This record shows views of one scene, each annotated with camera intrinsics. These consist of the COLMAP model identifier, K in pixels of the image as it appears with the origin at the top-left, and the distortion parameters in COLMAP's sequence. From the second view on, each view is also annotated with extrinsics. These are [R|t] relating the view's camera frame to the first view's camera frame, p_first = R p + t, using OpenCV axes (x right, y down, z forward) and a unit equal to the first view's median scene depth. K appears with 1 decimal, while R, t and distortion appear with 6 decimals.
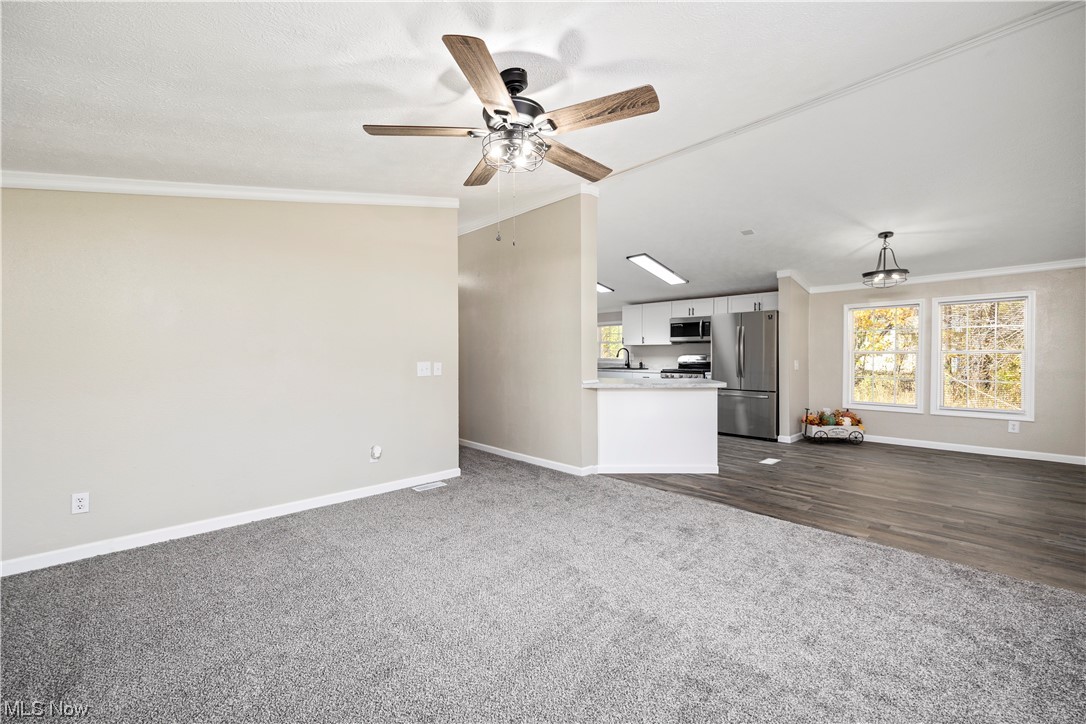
lens RADIAL K [[440.9, 0, 543.0], [0, 440.9, 362.0], [0, 0, 1]] dist [-0.003306, -0.000100]
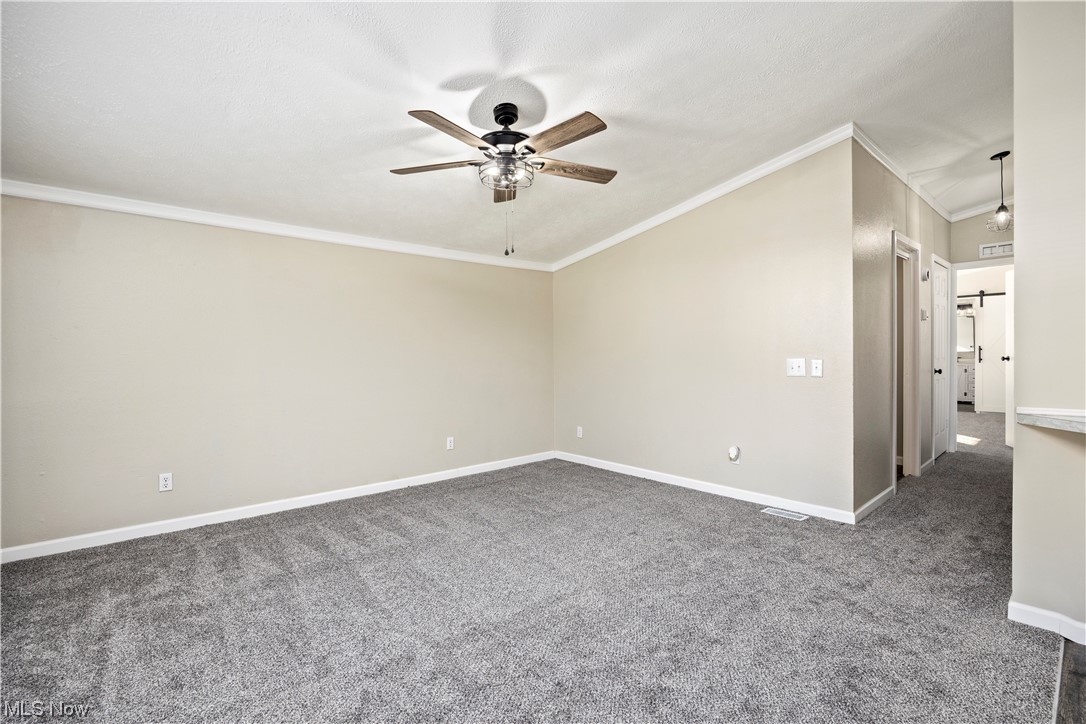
lens RADIAL K [[490.5, 0, 540.6], [0, 490.5, 358.8], [0, 0, 1]] dist [-0.014935, -0.000036]
pose [[-0.023441, 0.017919, -0.999565, 0.554285], [-0.011871, 0.999764, 0.018201, -0.008042], [0.999655, 0.012293, -0.023223, 0.507819]]
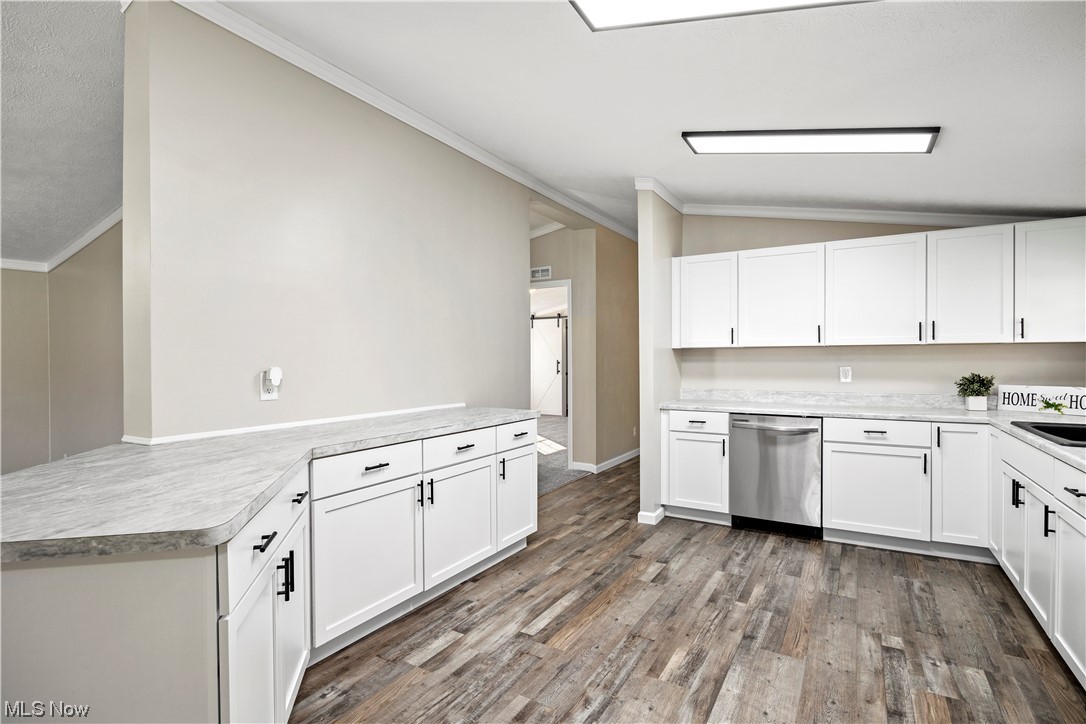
lens RADIAL K [[526.7, 0, 543.0], [0, 526.7, 362.0], [0, 0, 1]] dist [-0.012161, 0.000277]
pose [[0.280285, 0.010123, -0.959864, 0.675560], [-0.017902, 0.999826, 0.005317, -0.037960], [0.959750, 0.015693, 0.280417, 1.193009]]
